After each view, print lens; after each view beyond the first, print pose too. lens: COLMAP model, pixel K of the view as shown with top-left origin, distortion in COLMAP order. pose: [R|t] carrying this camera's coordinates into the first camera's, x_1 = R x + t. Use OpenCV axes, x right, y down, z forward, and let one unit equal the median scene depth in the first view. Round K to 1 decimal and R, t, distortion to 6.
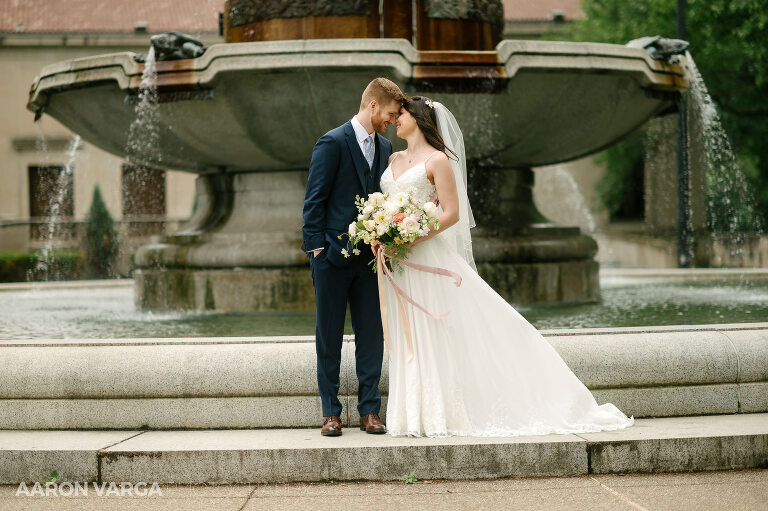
lens RADIAL K [[1643.8, 0, 331.9], [0, 1643.8, 254.1], [0, 0, 1]] dist [-0.007137, 0.180835]
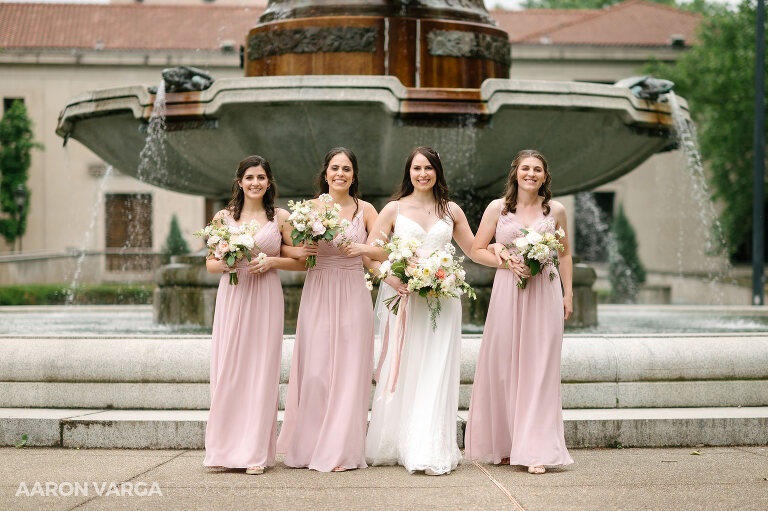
lens RADIAL K [[1893.1, 0, 395.5], [0, 1893.1, 284.0], [0, 0, 1]] dist [-0.010314, -0.218383]
pose [[0.998845, 0.020628, -0.043404, 0.098367], [-0.021050, 0.999735, -0.009289, 0.016543], [0.043201, 0.010192, 0.999014, -0.233169]]
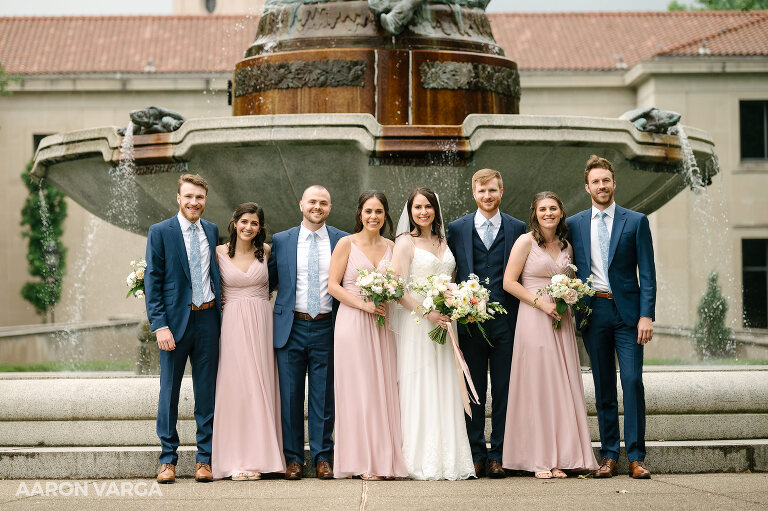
lens RADIAL K [[2592.9, 0, 384.0], [0, 2592.9, 255.5], [0, 0, 1]] dist [0.007990, -0.515315]
pose [[0.991562, 0.005133, -0.129534, 0.254055], [-0.012267, 0.998448, -0.054332, 0.044076], [0.129054, 0.055463, 0.990085, -0.576518]]
